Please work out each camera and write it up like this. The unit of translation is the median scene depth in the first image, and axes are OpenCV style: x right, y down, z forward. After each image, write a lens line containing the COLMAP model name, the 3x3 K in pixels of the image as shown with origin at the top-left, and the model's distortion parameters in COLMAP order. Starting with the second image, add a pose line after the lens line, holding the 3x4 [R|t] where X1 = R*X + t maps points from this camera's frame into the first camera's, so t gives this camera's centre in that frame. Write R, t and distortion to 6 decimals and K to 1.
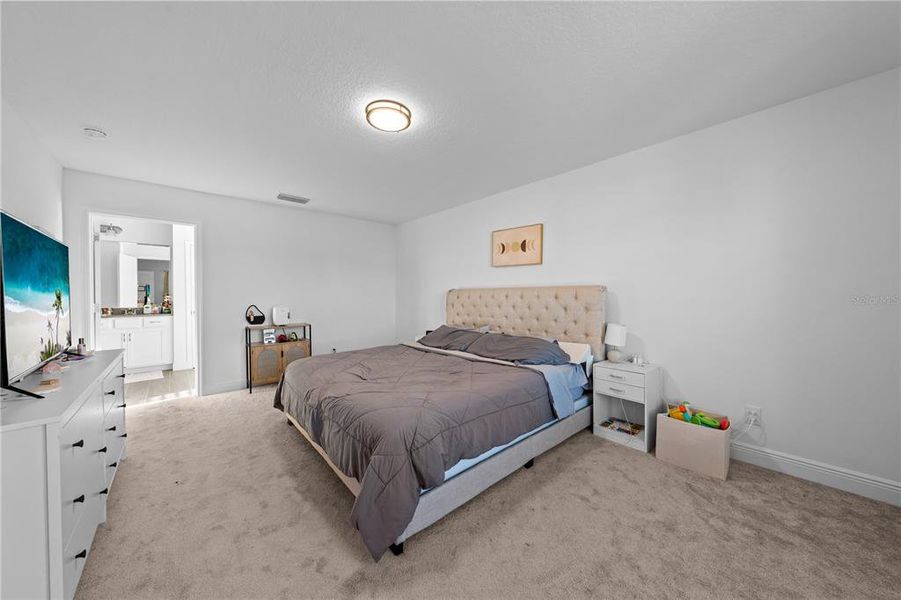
lens RADIAL K [[304.8, 0, 449.4], [0, 304.8, 296.6], [0, 0, 1]] dist [-0.004401, 0.001059]
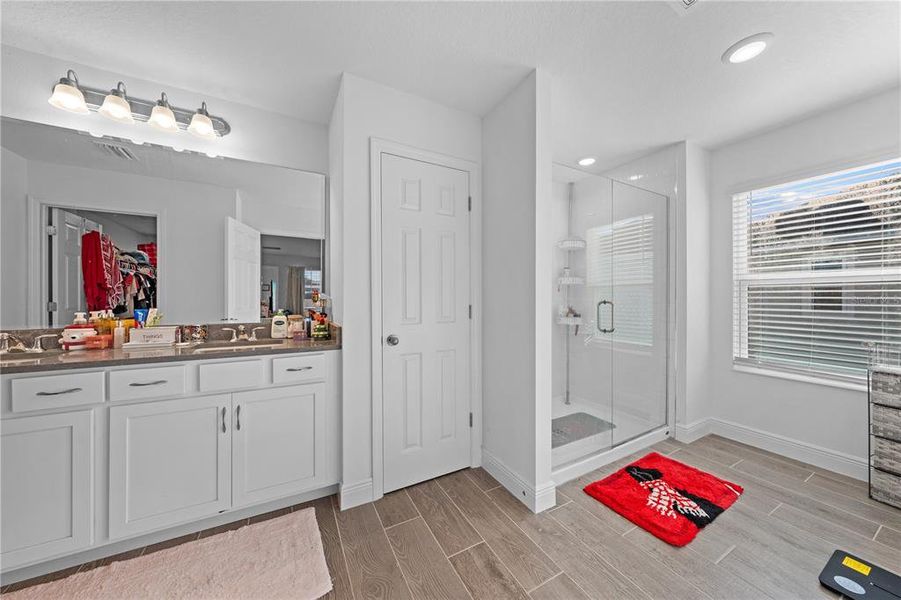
lens RADIAL K [[304.8, 0, 454.4], [0, 304.8, 298.5], [0, 0, 1]] dist [-0.004401, 0.001059]
pose [[0.972680, 0.001720, -0.232145, -0.692061], [-0.002349, 0.999994, -0.002432, 0.003013], [0.232140, 0.002911, 0.972678, 0.678868]]
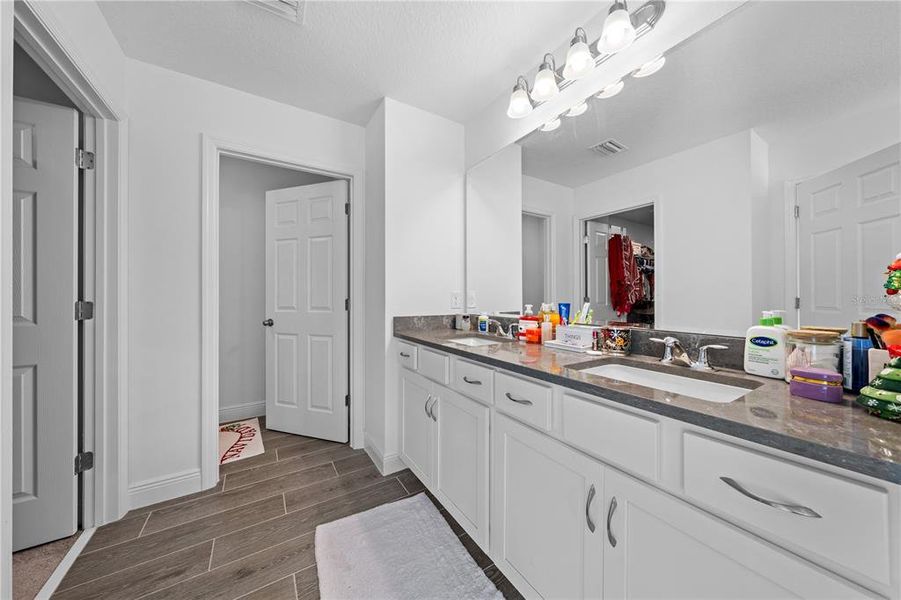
lens RADIAL K [[304.8, 0, 450.6], [0, 304.8, 295.5], [0, 0, 1]] dist [-0.004401, 0.001059]
pose [[-0.171279, -0.003453, -0.985217, -0.811737], [-0.001138, 0.999994, -0.003307, 0.009079], [0.985222, 0.000554, -0.171282, 0.877467]]
